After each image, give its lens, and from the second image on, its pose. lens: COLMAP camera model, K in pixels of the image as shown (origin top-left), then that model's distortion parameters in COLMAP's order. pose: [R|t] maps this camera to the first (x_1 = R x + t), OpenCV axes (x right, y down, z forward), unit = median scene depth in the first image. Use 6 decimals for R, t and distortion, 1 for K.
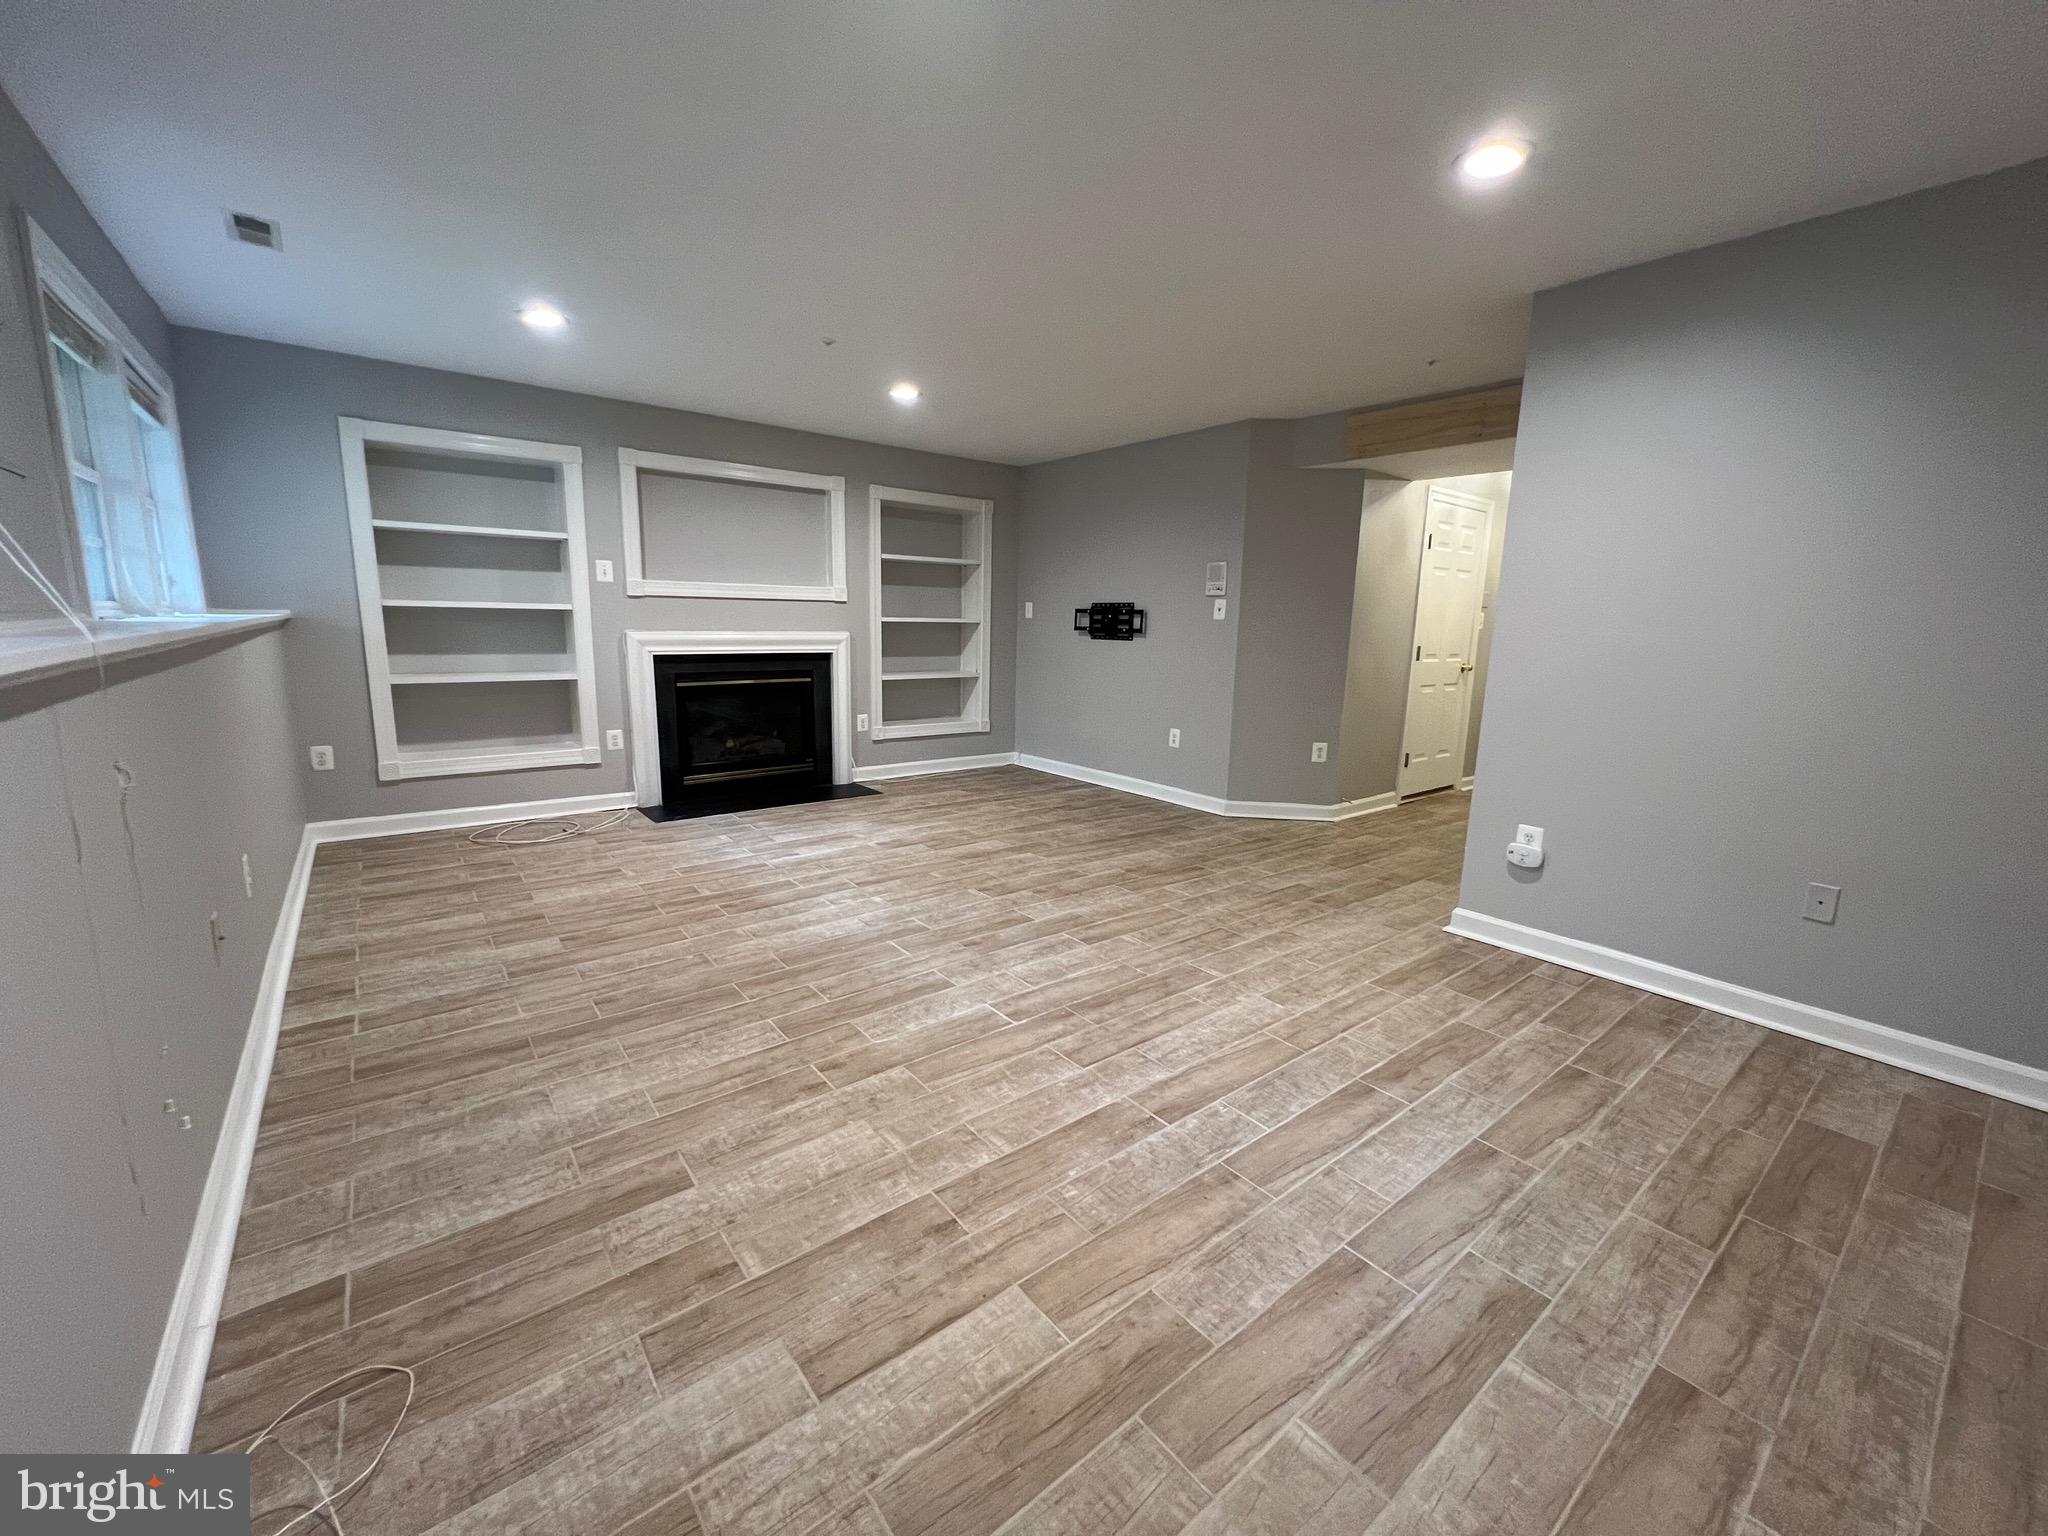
lens RADIAL K [[821.0, 0, 1013.5], [0, 821.0, 765.2], [0, 0, 1]] dist [-0.001886, 0.000747]
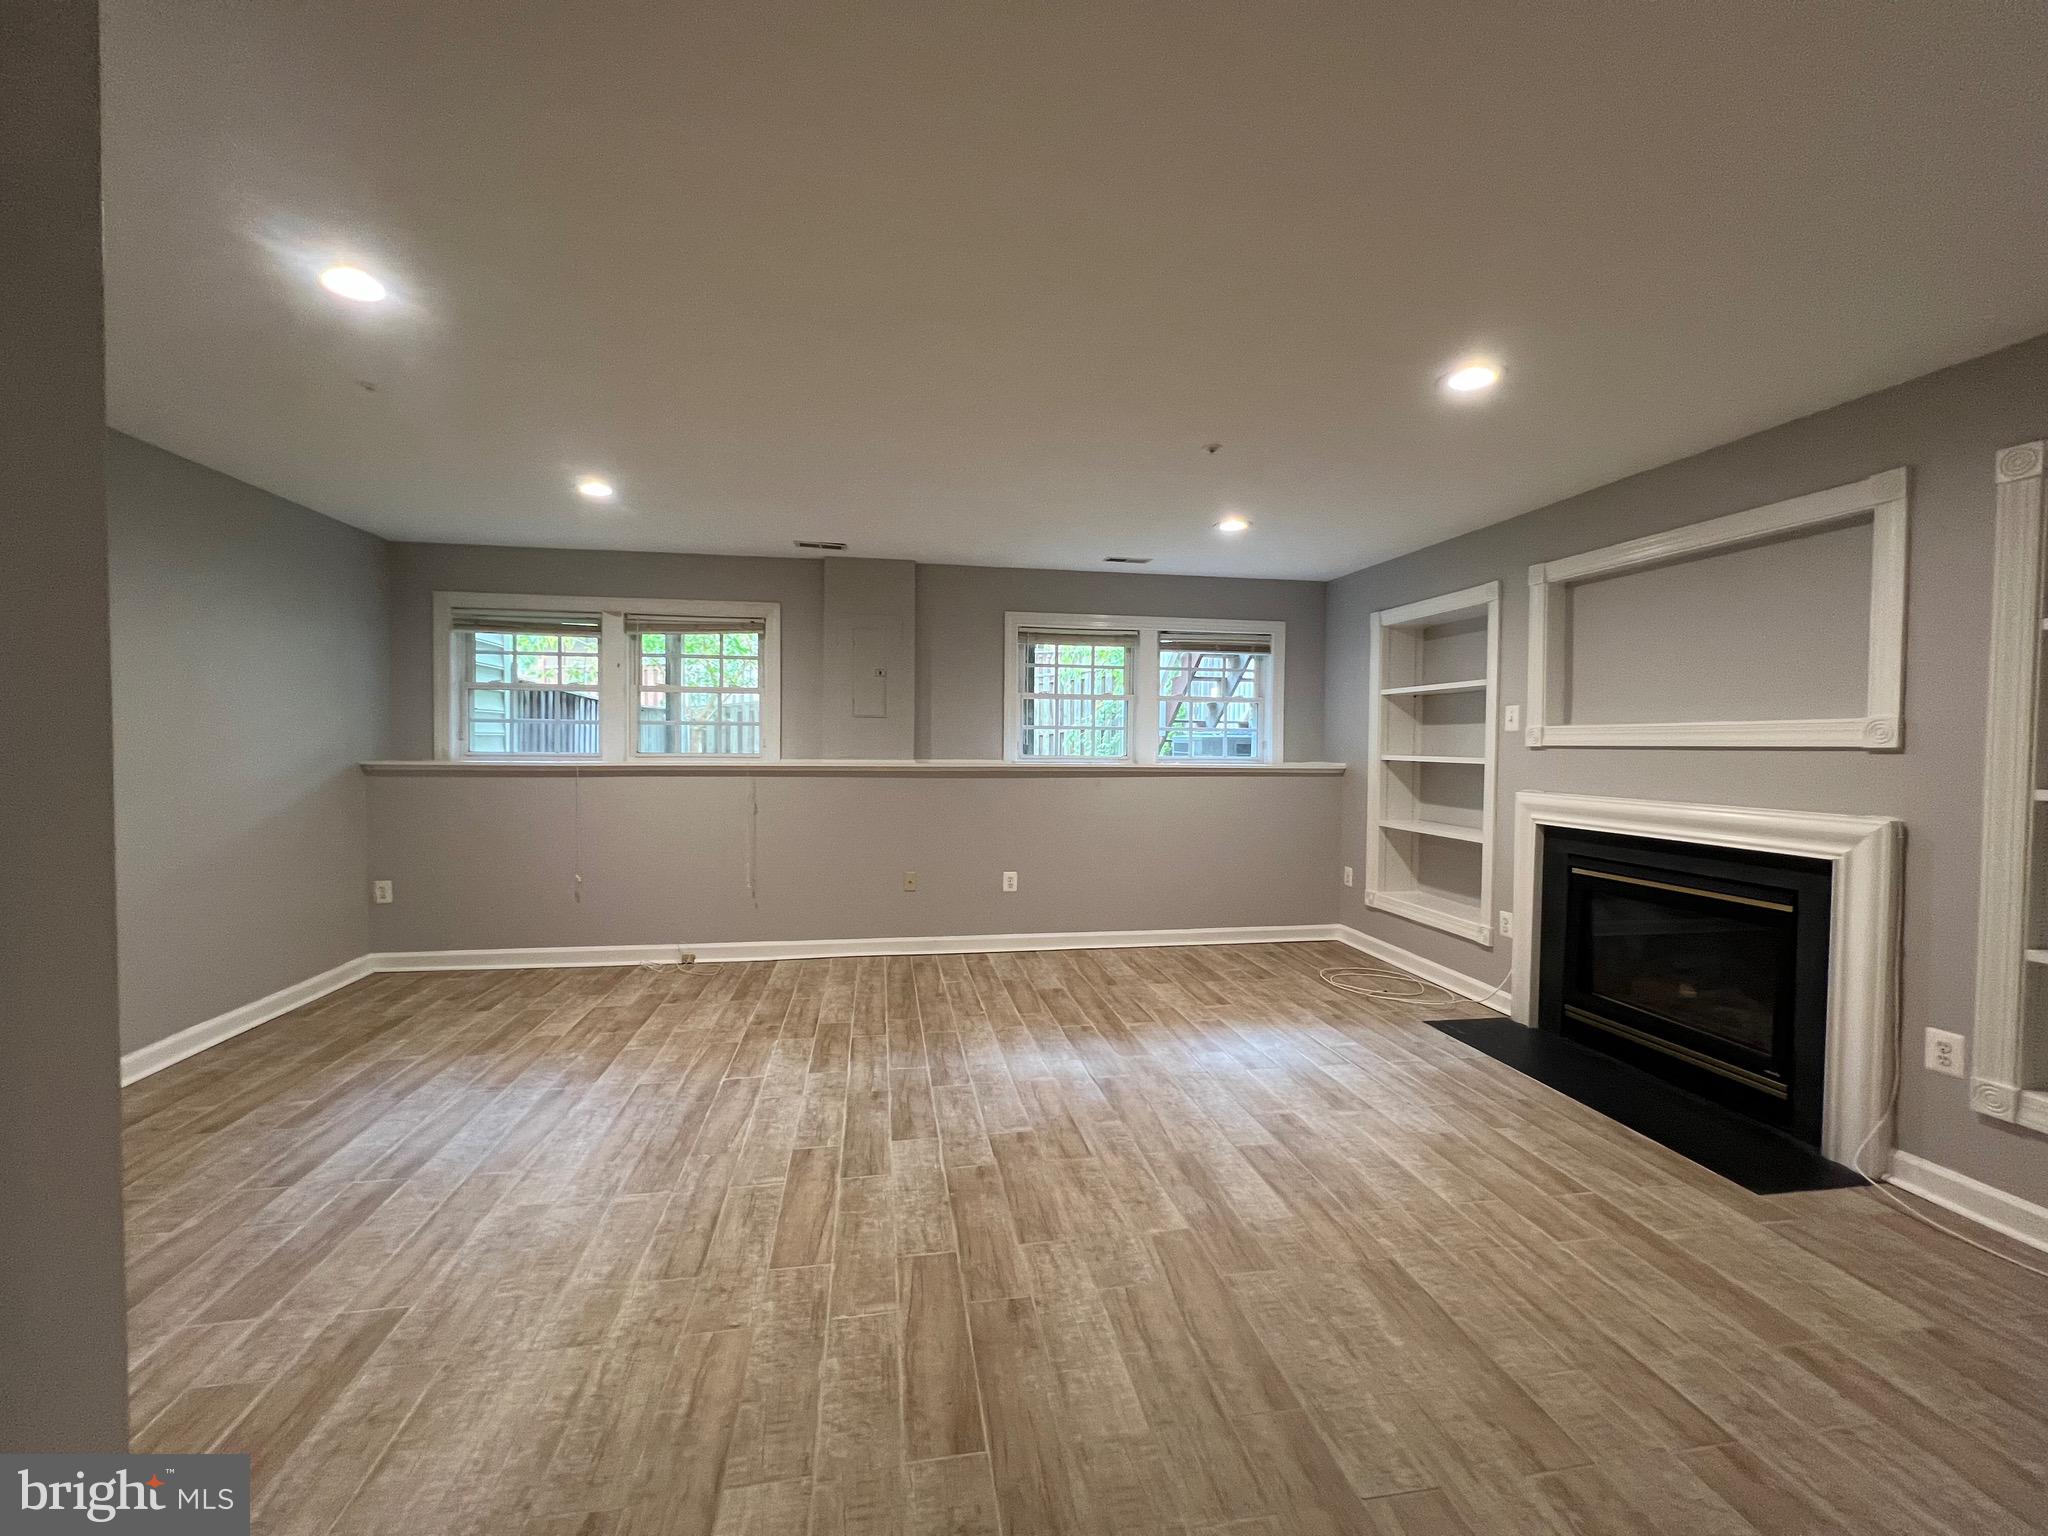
lens RADIAL K [[821.0, 0, 1017.7], [0, 821.0, 761.0], [0, 0, 1]] dist [-0.001886, 0.000747]
pose [[-0.471640, -0.005382, -0.881775, 0.653823], [-0.176930, 0.980223, 0.088653, -0.255363], [0.863859, 0.197825, -0.463264, 1.365744]]
